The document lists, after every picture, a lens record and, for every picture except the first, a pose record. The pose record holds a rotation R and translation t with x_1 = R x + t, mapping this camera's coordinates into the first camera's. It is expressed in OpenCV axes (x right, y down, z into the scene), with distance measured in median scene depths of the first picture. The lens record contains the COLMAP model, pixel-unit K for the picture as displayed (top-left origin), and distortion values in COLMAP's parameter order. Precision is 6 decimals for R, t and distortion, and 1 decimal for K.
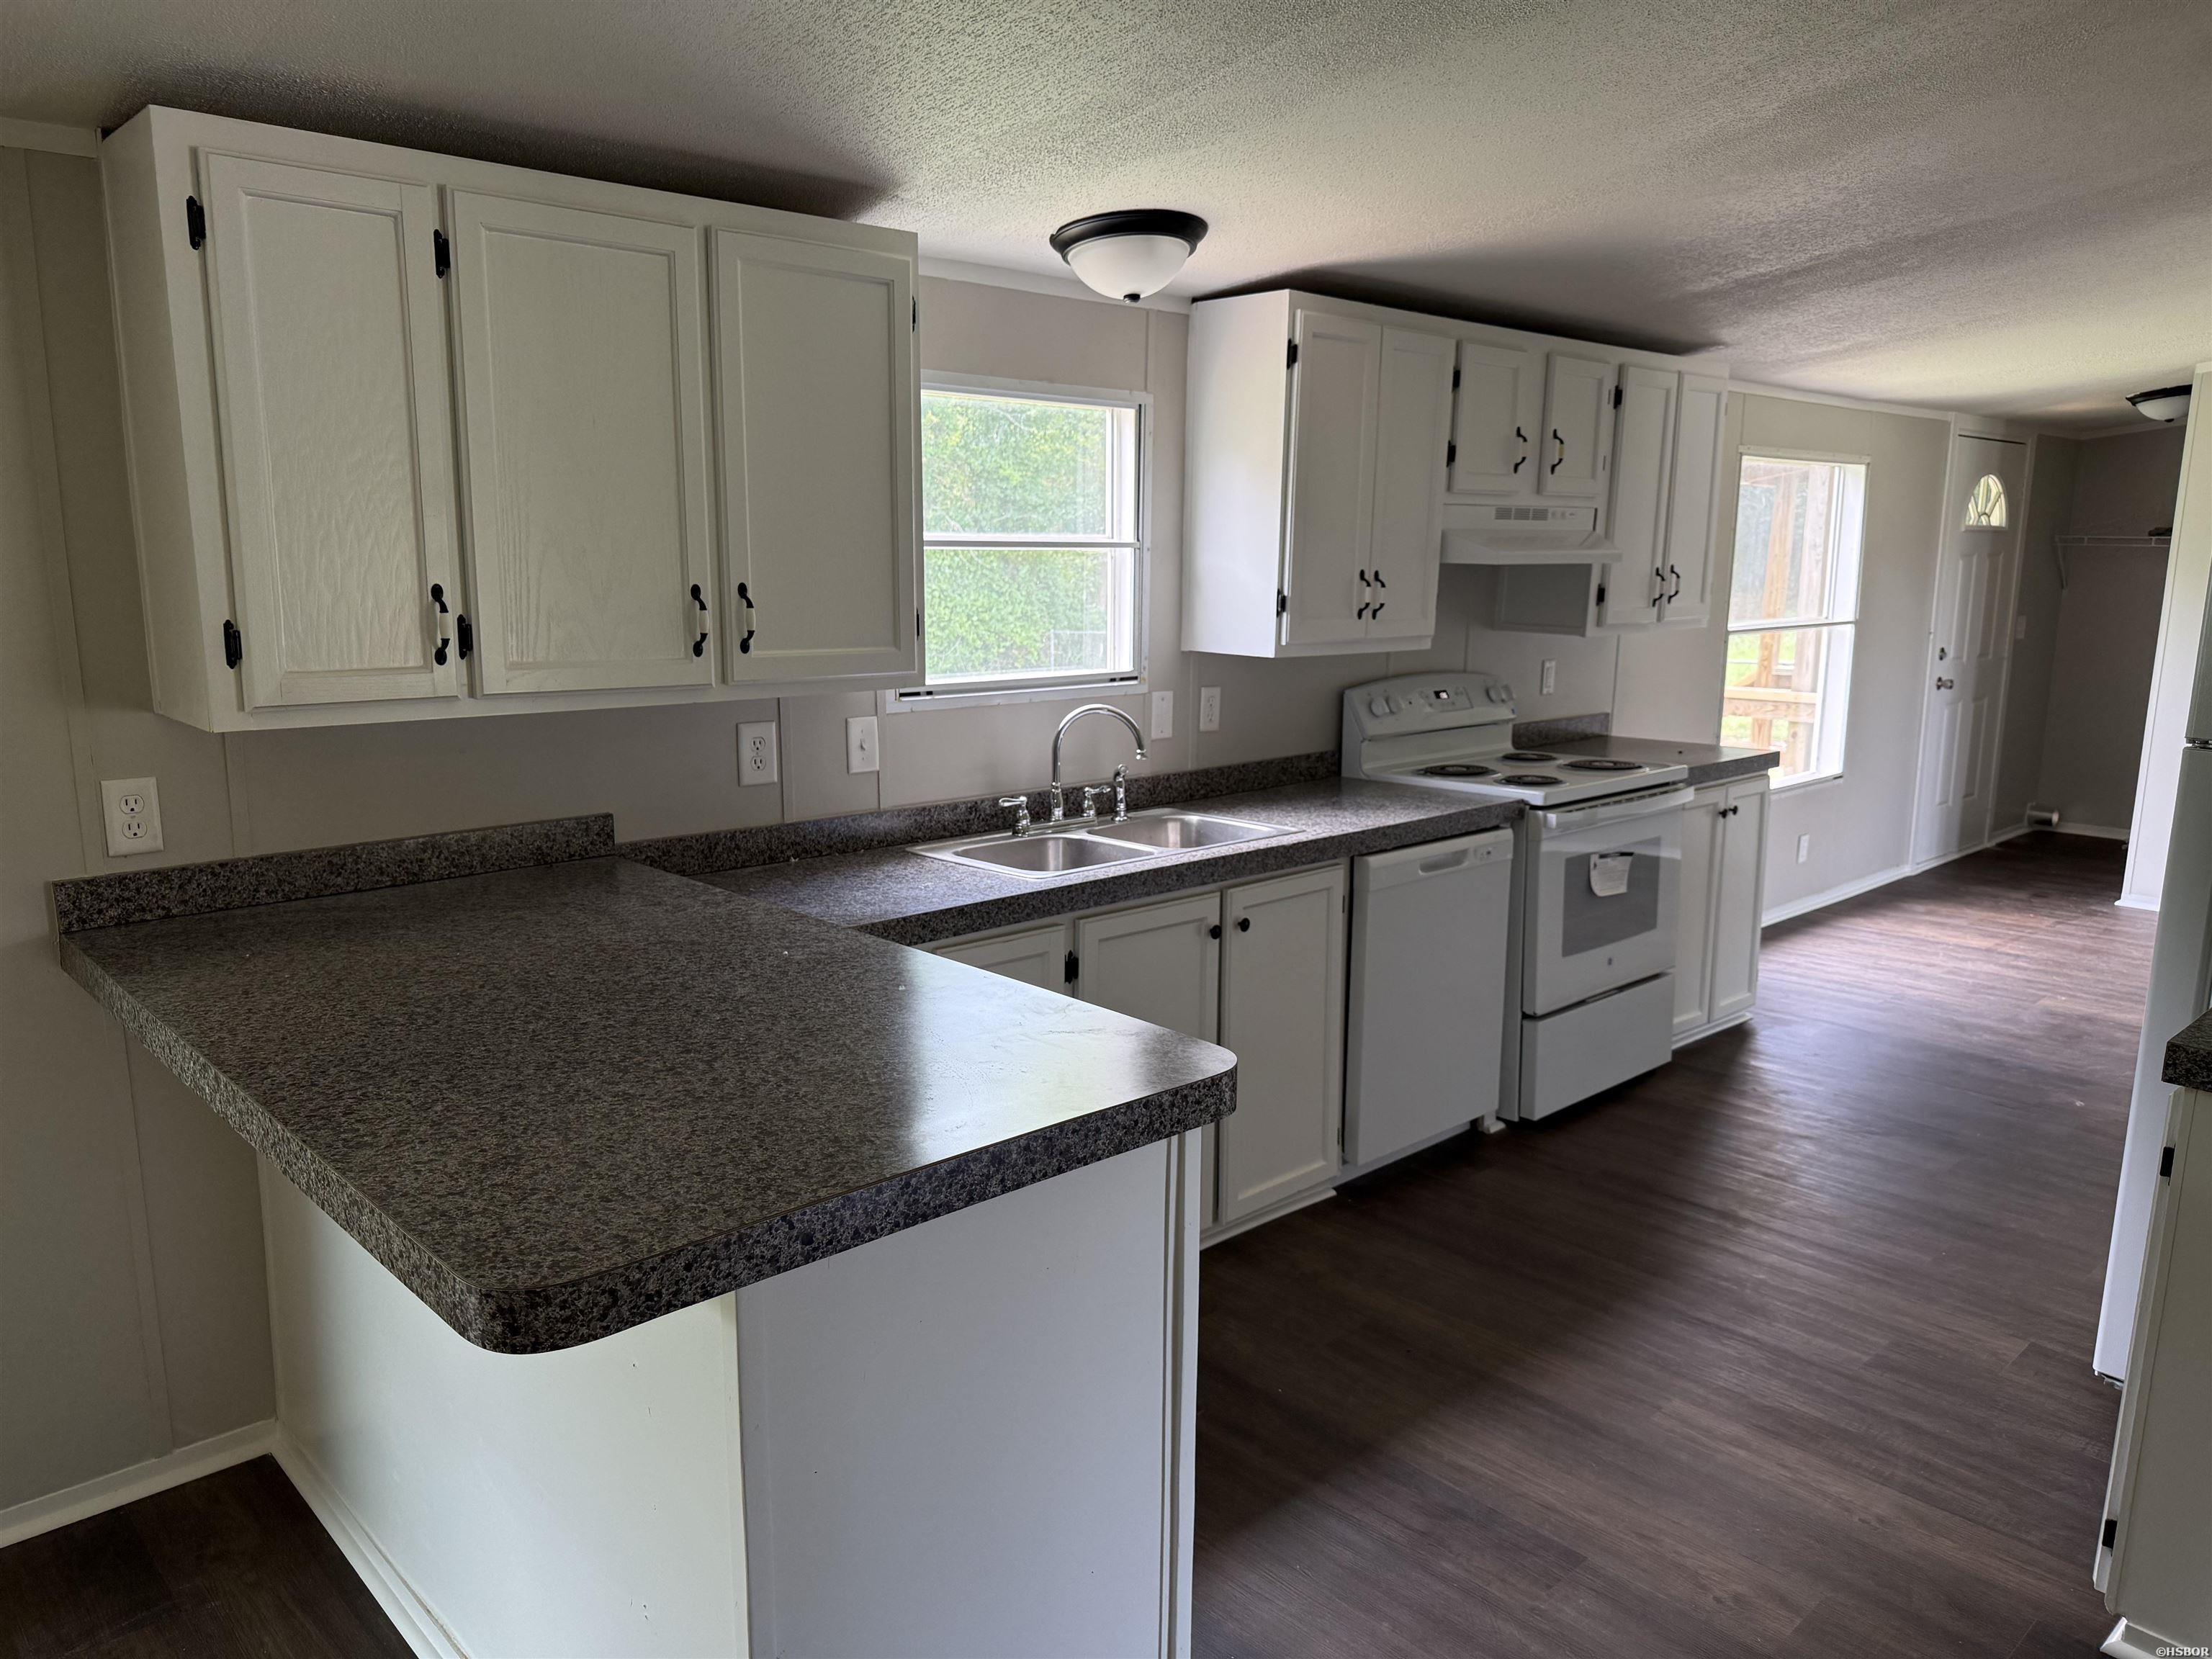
lens RADIAL K [[1563.3, 0, 1106.0], [0, 1563.3, 829.5], [0, 0, 1]] dist [0.147189, -0.238505]
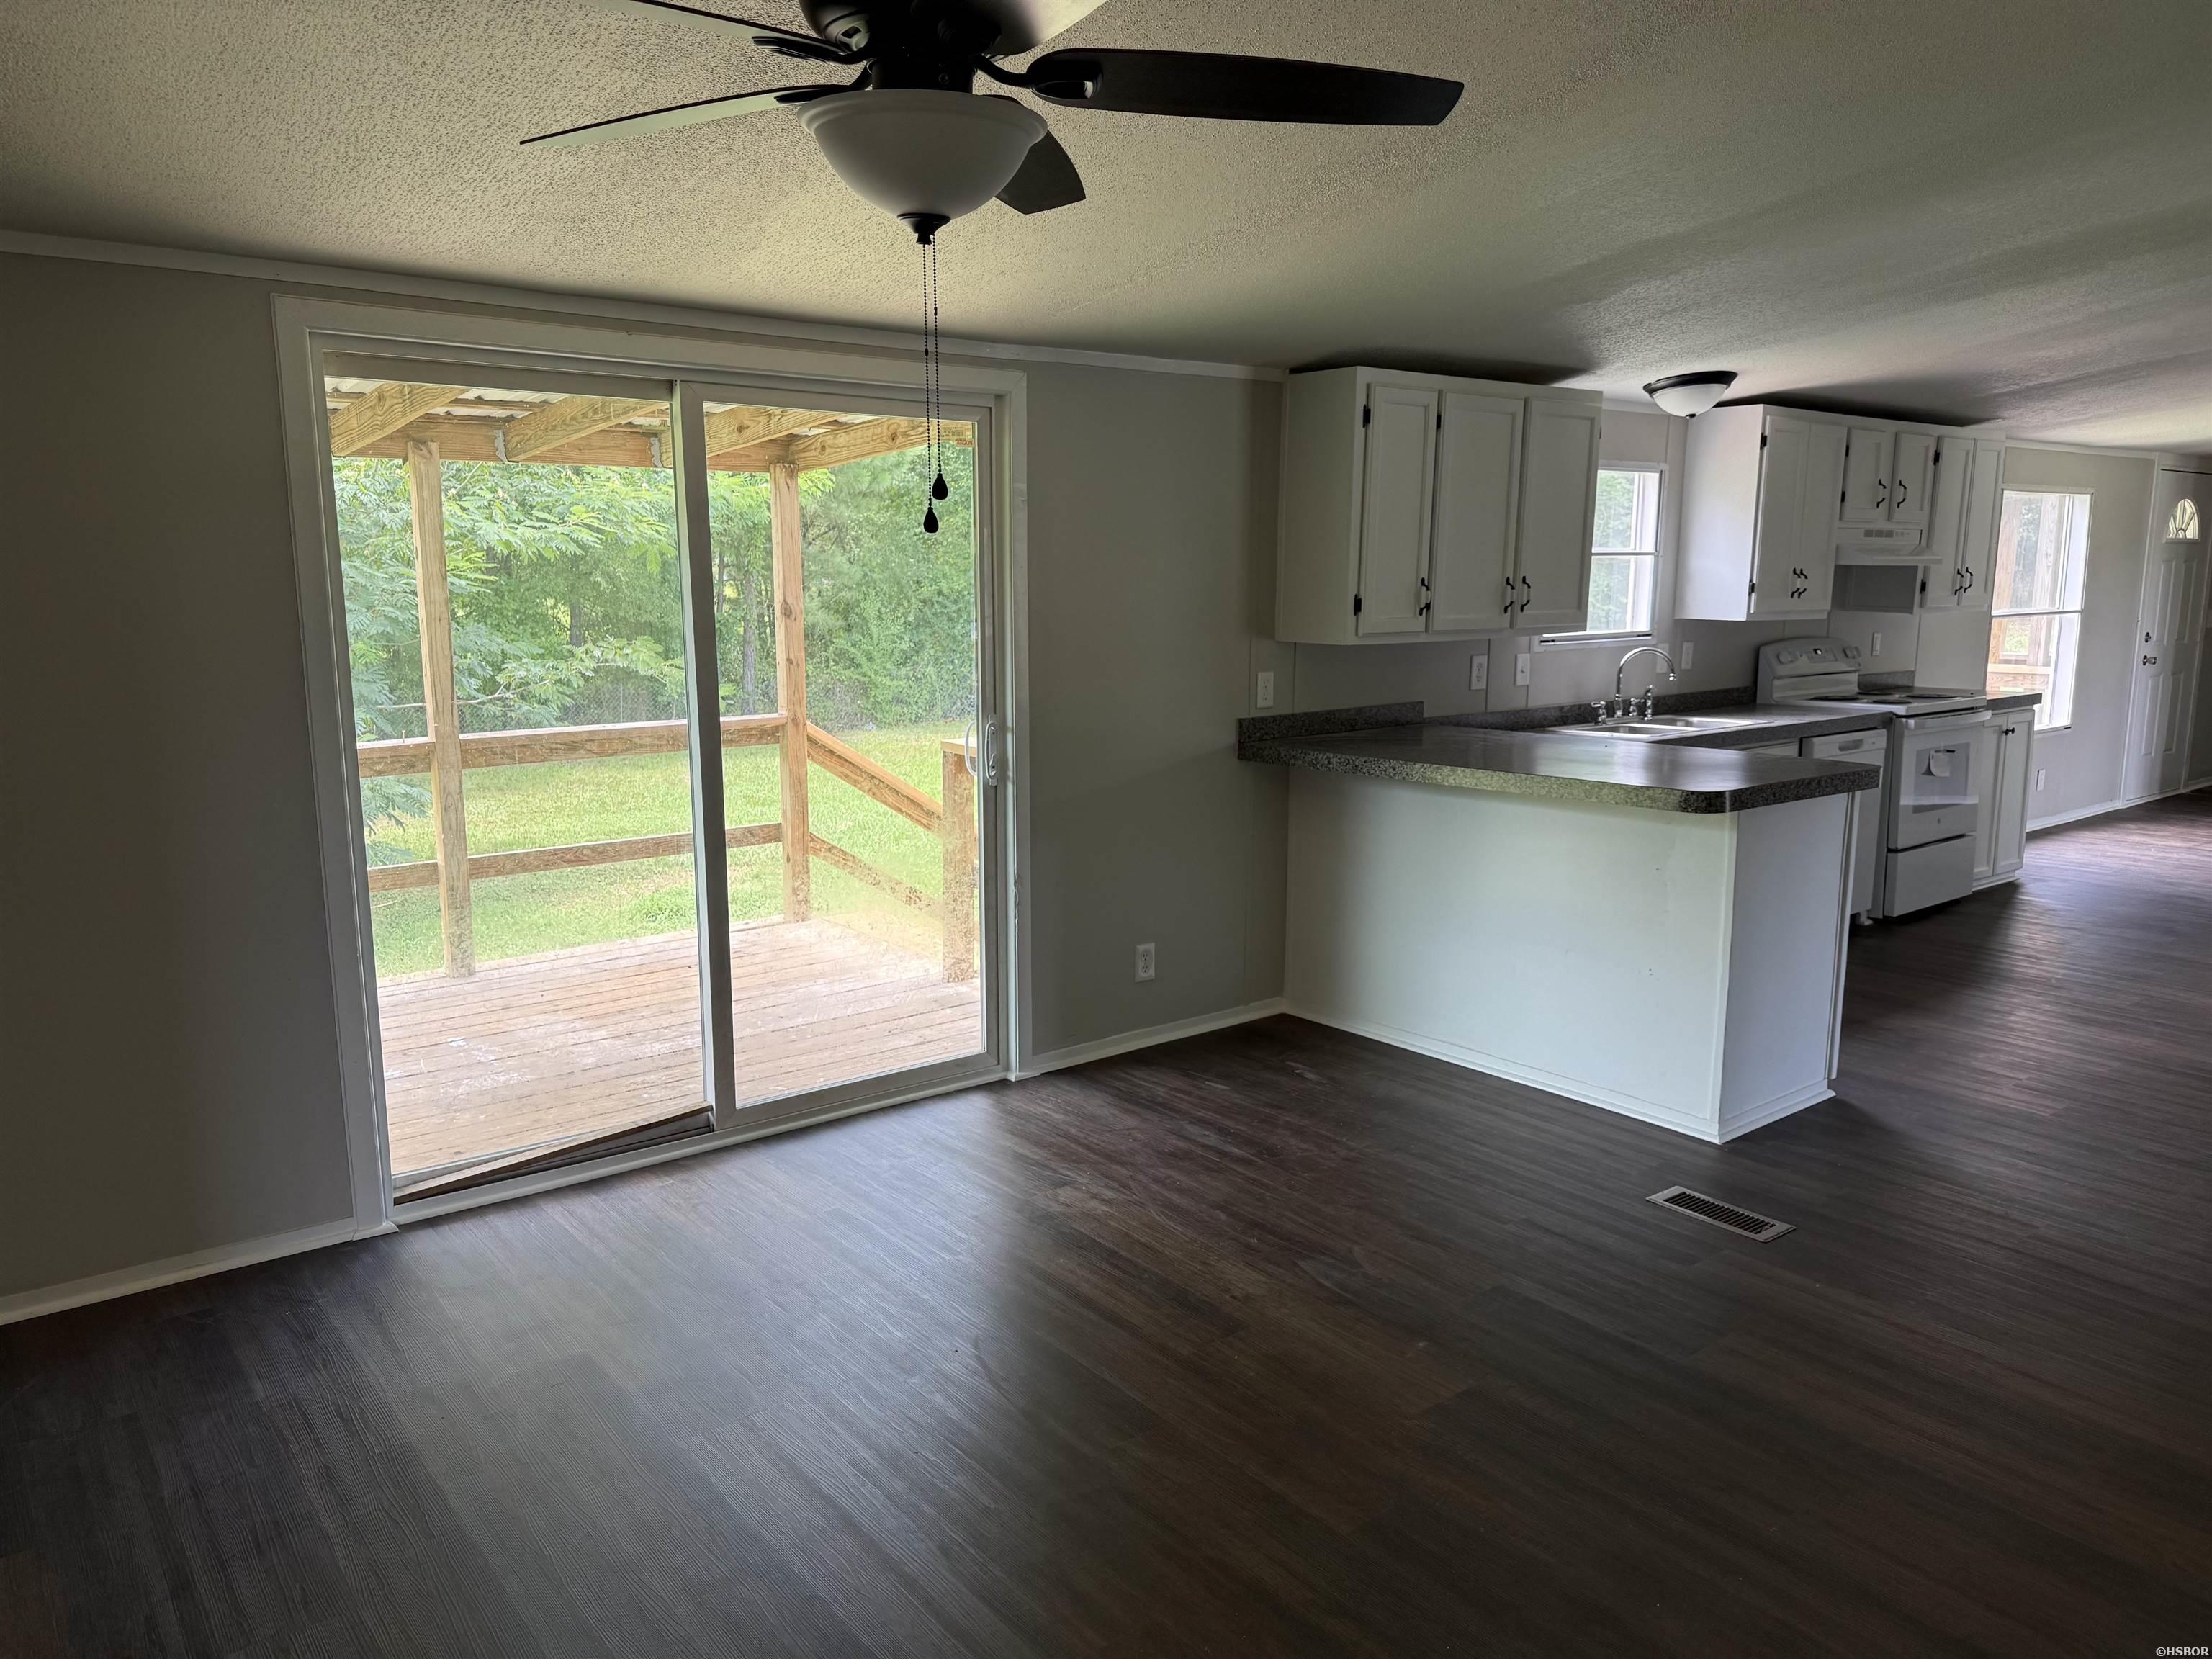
lens RADIAL K [[1557.7, 0, 1106.0], [0, 1557.7, 829.5], [0, 0, 1]] dist [0.039412, -0.041988]
pose [[0.995980, 0.004158, -0.089482, -0.360323], [-0.005209, 0.999920, -0.011514, 0.115012], [0.089427, 0.011934, 0.995922, -0.608799]]
